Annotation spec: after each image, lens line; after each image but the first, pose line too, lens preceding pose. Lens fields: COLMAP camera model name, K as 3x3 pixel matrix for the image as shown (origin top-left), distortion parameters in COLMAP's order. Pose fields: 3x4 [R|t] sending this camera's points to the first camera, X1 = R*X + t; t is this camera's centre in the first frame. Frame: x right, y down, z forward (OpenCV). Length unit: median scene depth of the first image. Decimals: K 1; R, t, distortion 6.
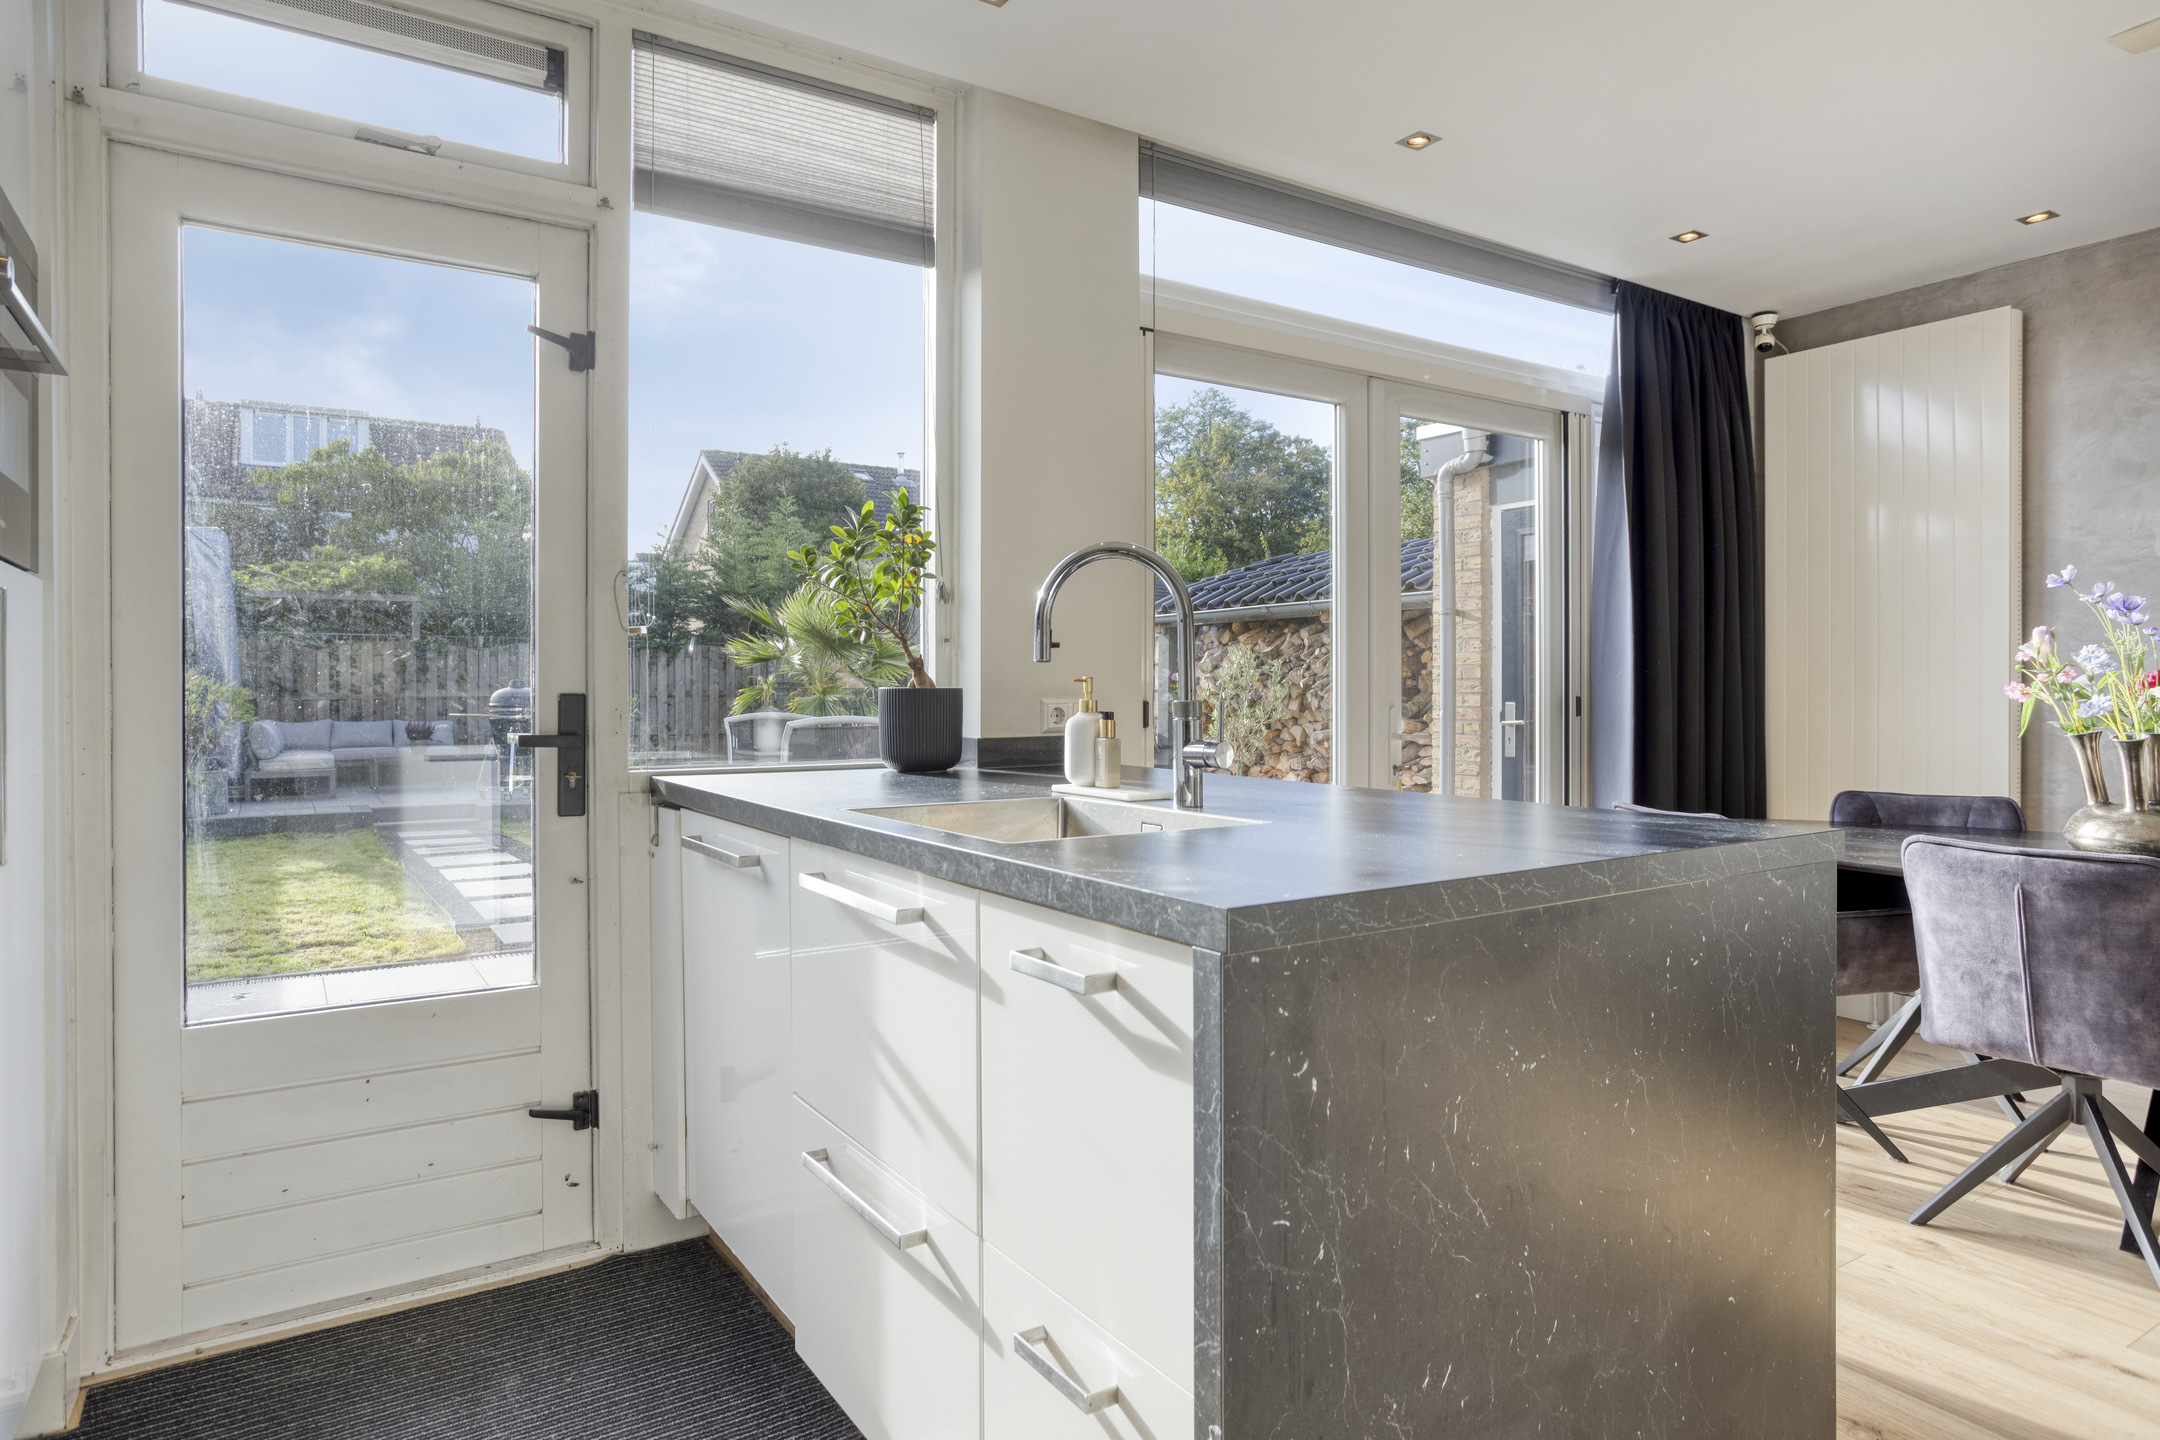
lens RADIAL K [[1282.2, 0, 1066.6], [0, 1282.2, 707.4], [0, 0, 1]] dist [-0.017221, 0.025783]
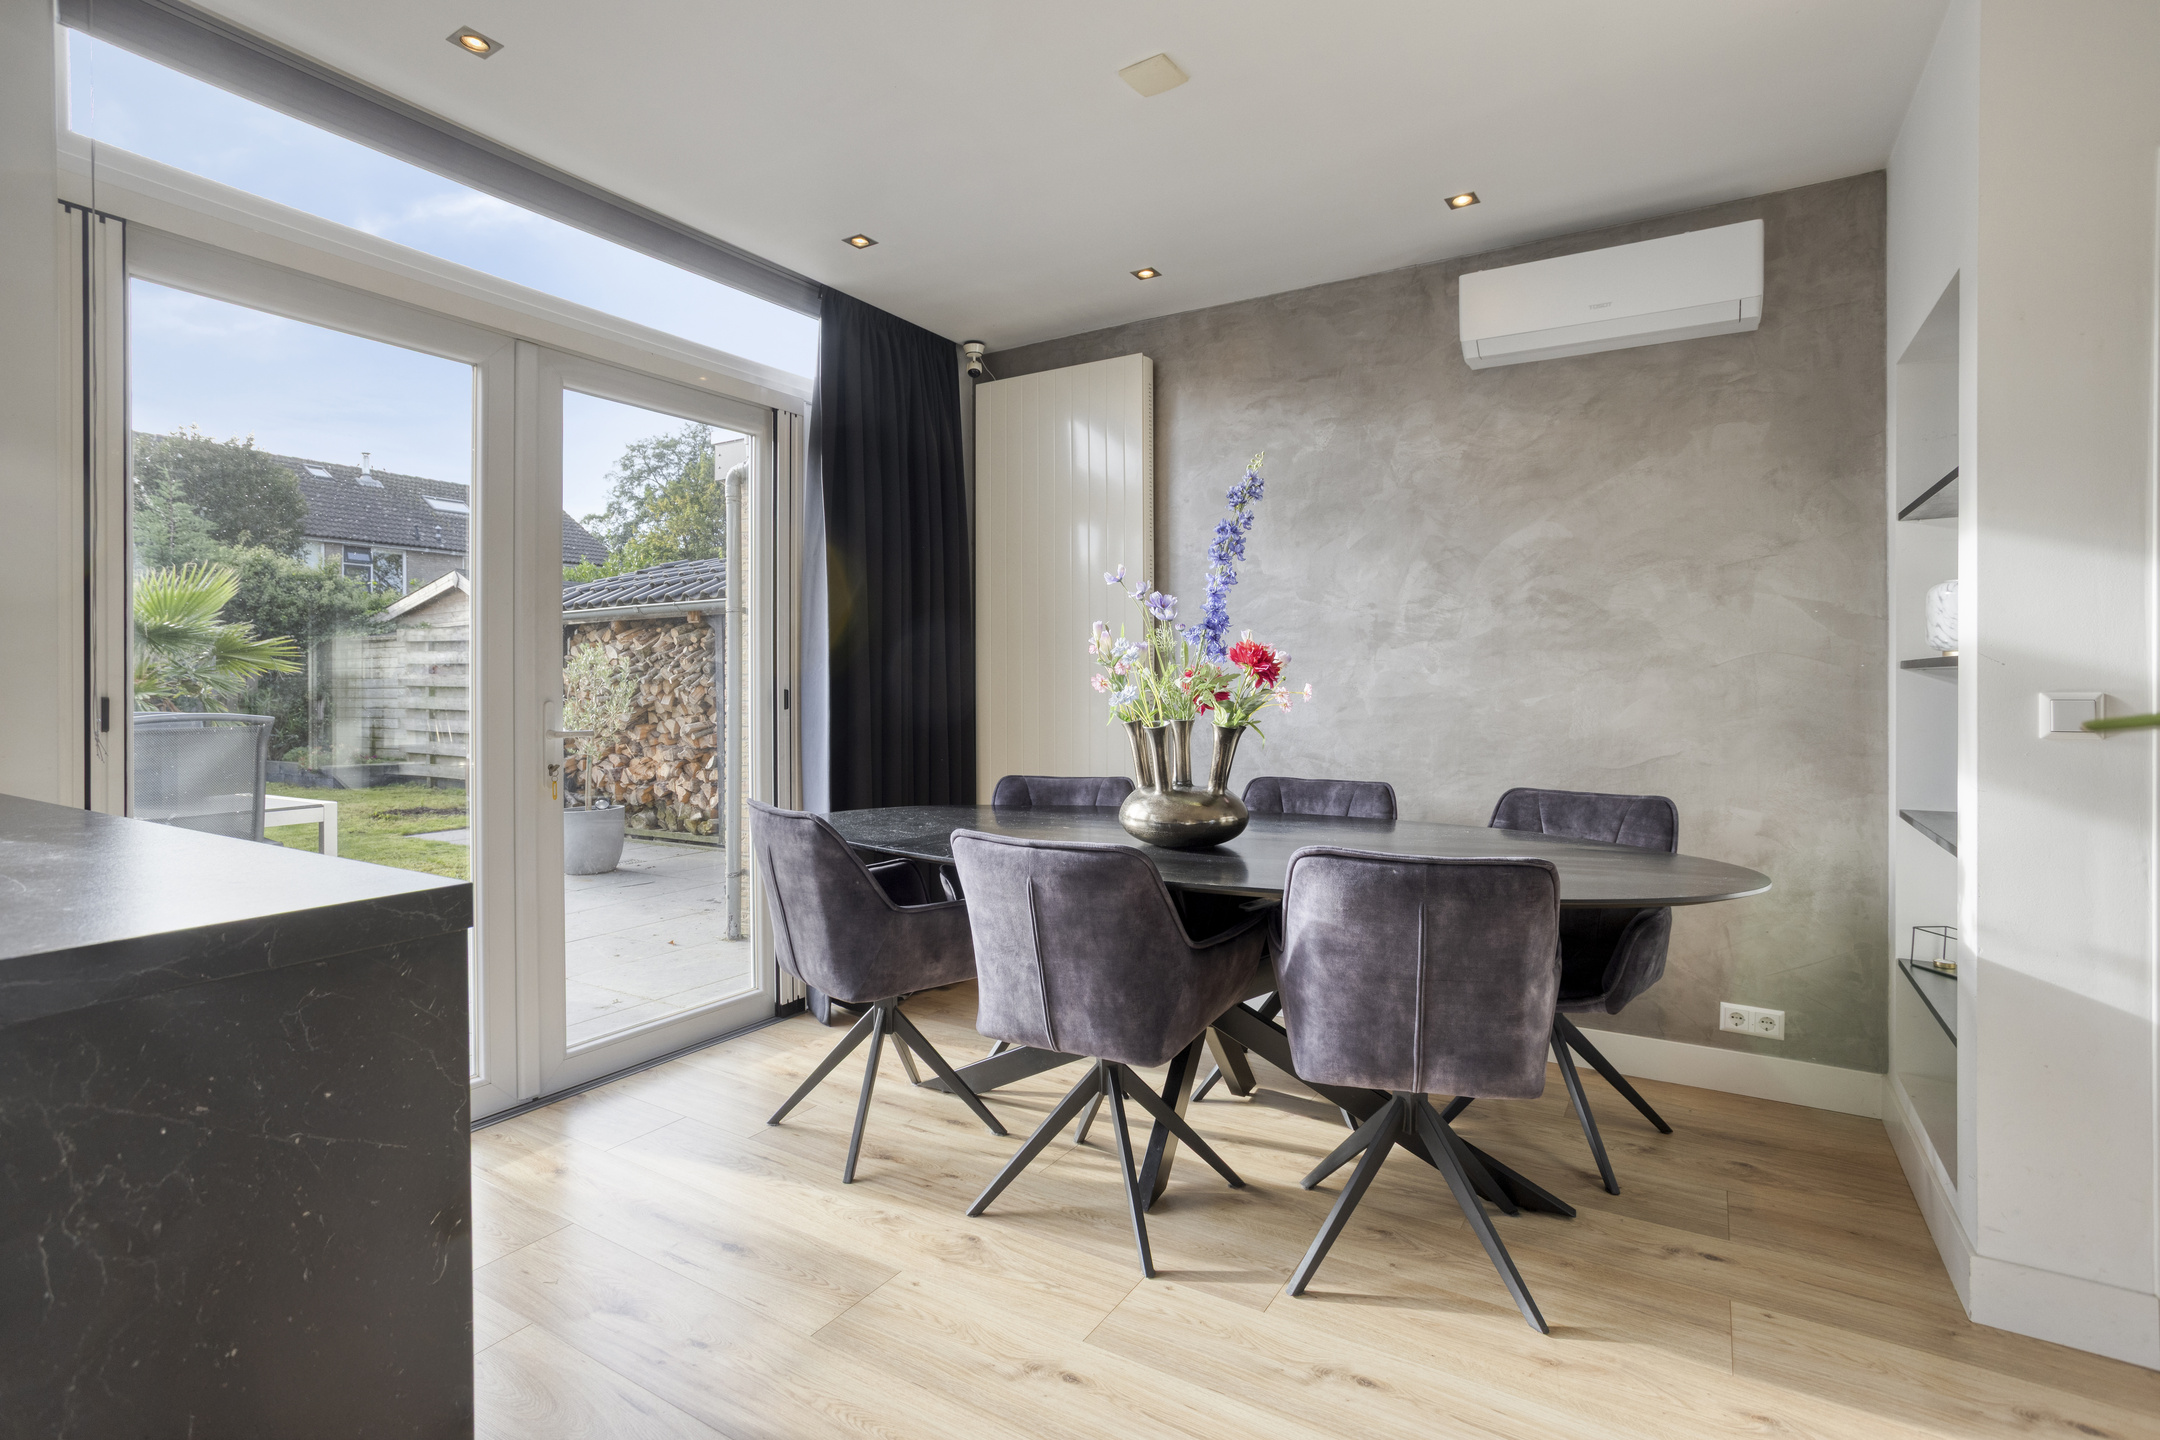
lens RADIAL K [[1063.8, 0, 1078.7], [0, 1063.8, 706.9], [0, 0, 1]] dist [-0.030048, 0.002614]
pose [[0.903783, -0.008275, 0.427910, 0.289474], [0.006365, 0.999962, 0.005893, 0.001959], [-0.427943, -0.002602, 0.903802, 0.164970]]
